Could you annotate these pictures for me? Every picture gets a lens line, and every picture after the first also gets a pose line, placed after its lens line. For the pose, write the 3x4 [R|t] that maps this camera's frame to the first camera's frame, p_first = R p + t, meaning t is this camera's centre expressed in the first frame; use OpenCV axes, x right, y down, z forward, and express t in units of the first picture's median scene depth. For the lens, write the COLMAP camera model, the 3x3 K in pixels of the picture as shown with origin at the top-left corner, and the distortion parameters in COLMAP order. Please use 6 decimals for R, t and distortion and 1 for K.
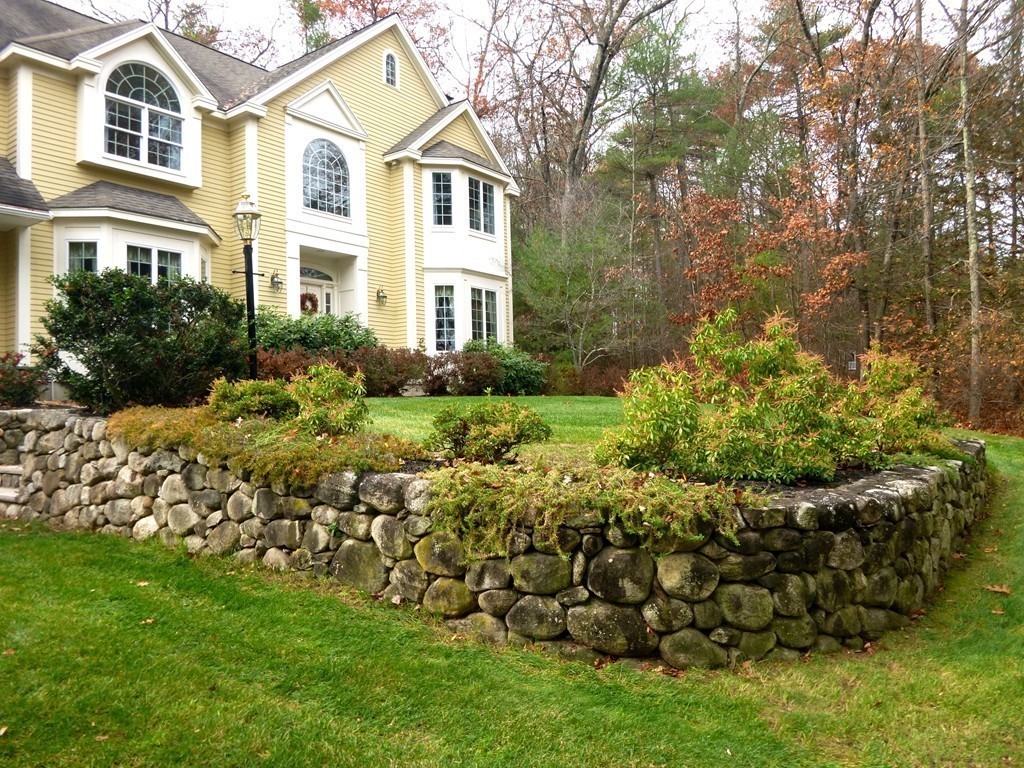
lens RADIAL K [[757.1, 0, 512.0], [0, 757.1, 384.0], [0, 0, 1]] dist [-0.039834, 0.000464]
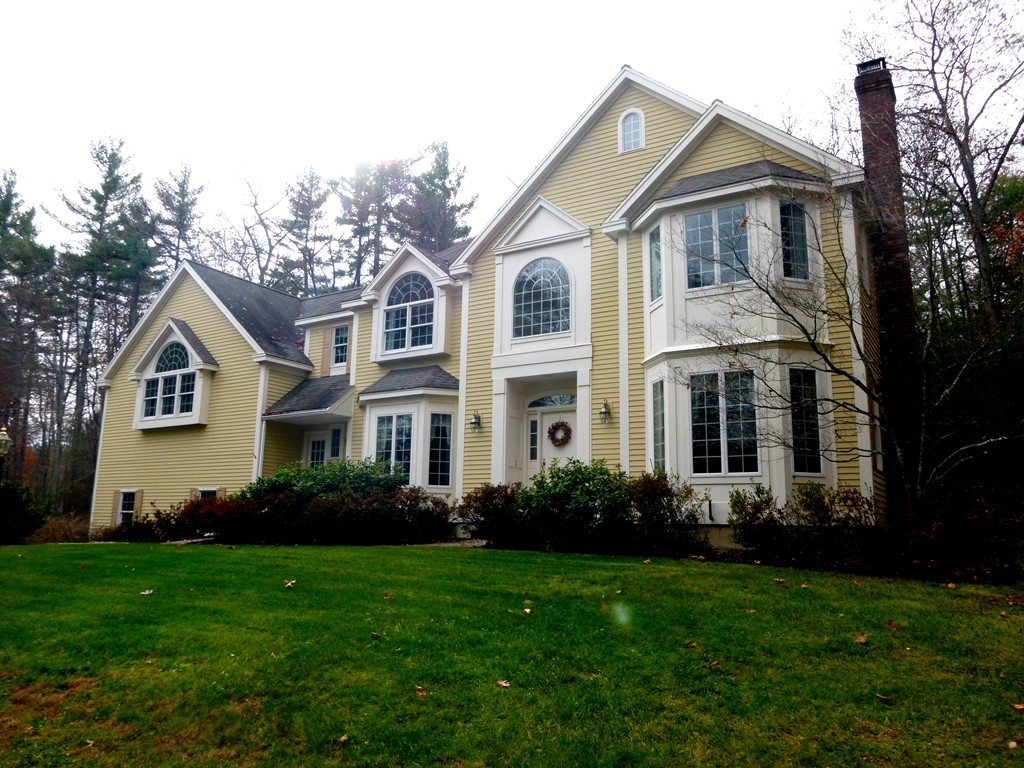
lens RADIAL K [[757.1, 0, 512.0], [0, 757.1, 384.0], [0, 0, 1]] dist [-0.039834, 0.000464]
pose [[0.088984, -0.163446, -0.982531, 0.747559], [0.019941, 0.986539, -0.162306, -0.020283], [0.995833, -0.005150, 0.091046, 1.005721]]
